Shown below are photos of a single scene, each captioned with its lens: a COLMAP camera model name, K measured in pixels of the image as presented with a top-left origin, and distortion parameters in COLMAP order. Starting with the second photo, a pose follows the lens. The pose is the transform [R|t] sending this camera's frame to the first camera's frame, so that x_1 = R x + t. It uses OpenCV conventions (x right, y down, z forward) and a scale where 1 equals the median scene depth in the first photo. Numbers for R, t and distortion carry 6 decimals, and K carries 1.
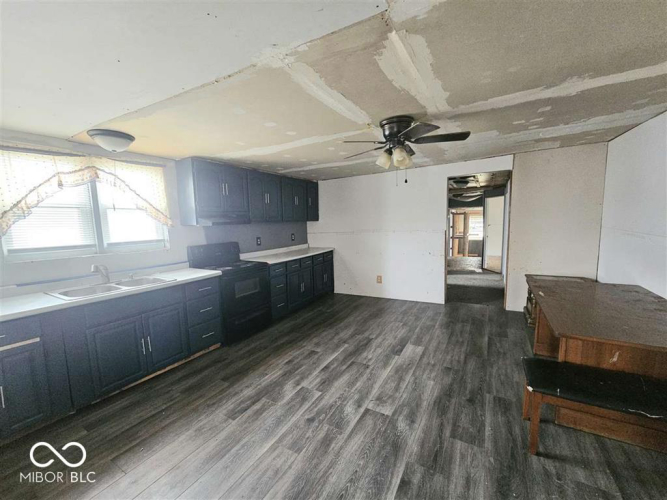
lens RADIAL K [[272.6, 0, 332.8], [0, 272.6, 252.3], [0, 0, 1]] dist [-0.006630, 0.001294]
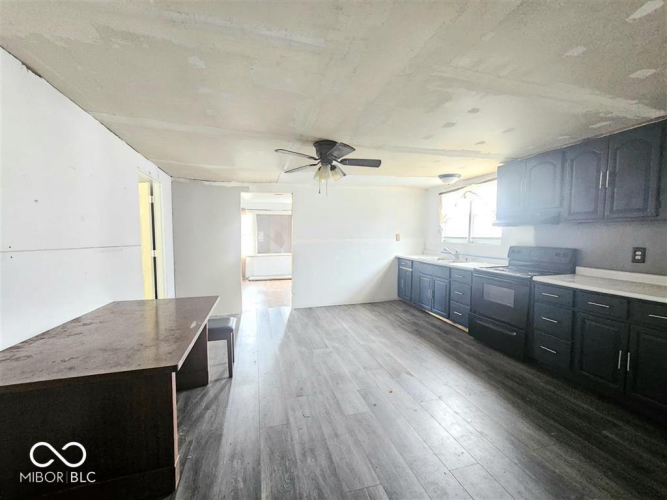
lens RADIAL K [[272.6, 0, 331.2], [0, 272.6, 250.6], [0, 0, 1]] dist [-0.006630, 0.001294]
pose [[-0.701624, 0.069617, -0.709139, 0.803090], [-0.063210, 0.985211, 0.159259, -0.142014], [0.709738, 0.156565, -0.686847, 1.370533]]
